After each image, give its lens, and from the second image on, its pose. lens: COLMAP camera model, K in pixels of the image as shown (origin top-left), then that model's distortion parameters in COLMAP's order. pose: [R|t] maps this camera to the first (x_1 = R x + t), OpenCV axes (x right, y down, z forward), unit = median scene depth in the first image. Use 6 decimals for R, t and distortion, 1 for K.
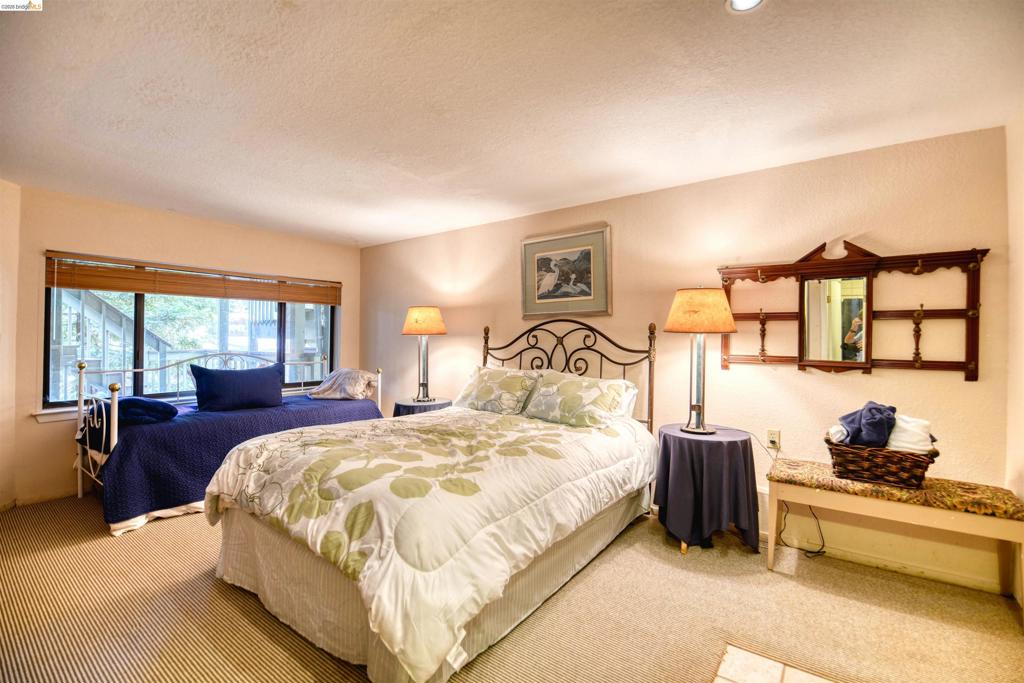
lens RADIAL K [[452.0, 0, 514.4], [0, 452.0, 336.1], [0, 0, 1]] dist [-0.001552, -0.000381]
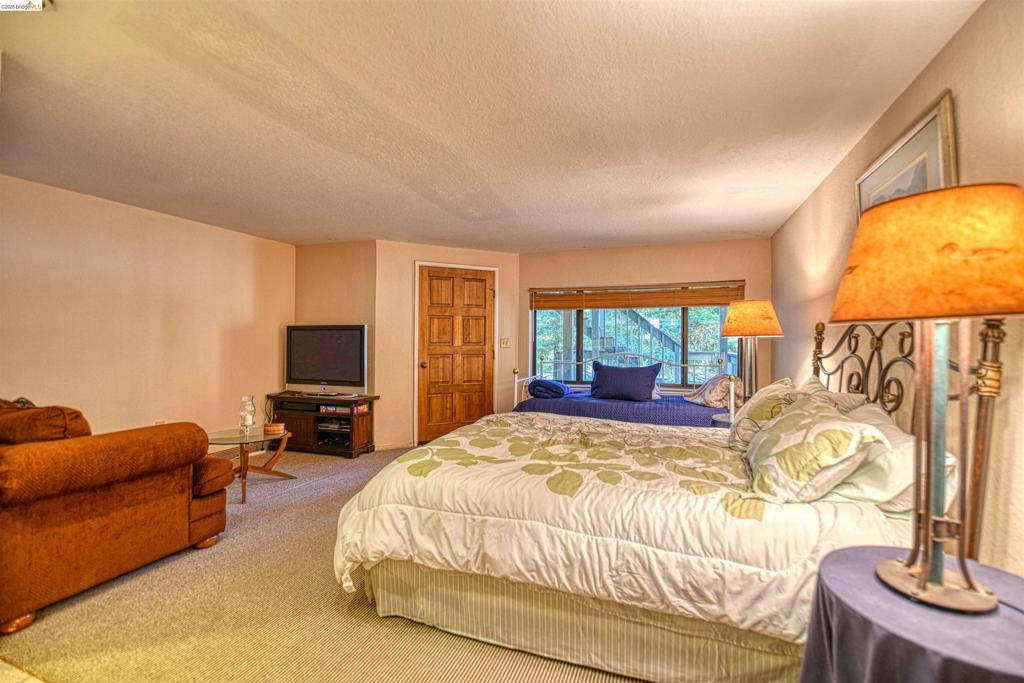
lens RADIAL K [[434.1, 0, 512.0], [0, 434.1, 341.5], [0, 0, 1]] dist [-0.001658, -0.000145]
pose [[0.293081, 0.001442, -0.956087, 0.492253], [0.000574, 0.999998, 0.001684, 0.006661], [0.956087, -0.001042, 0.293080, 0.442230]]
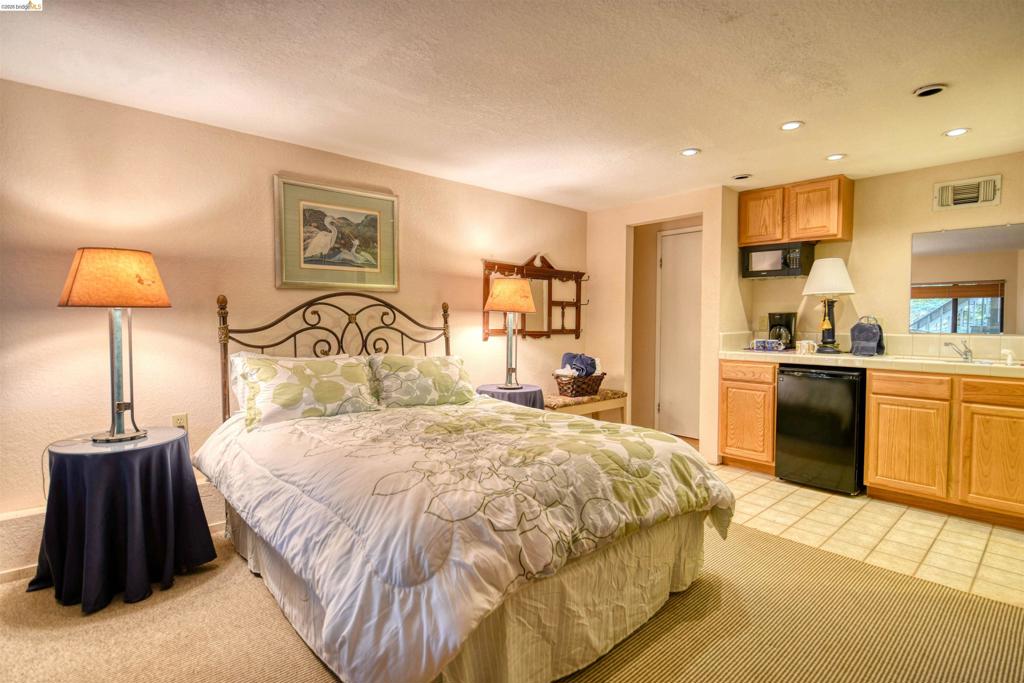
lens RADIAL K [[523.7, 0, 517.0], [0, 523.7, 336.2], [0, 0, 1]] dist [0.000542, -0.000107]
pose [[0.174789, -0.034034, 0.984018, -0.826298], [-0.010610, 0.999279, 0.036447, 0.004632], [-0.984549, -0.016811, 0.174302, 0.556673]]
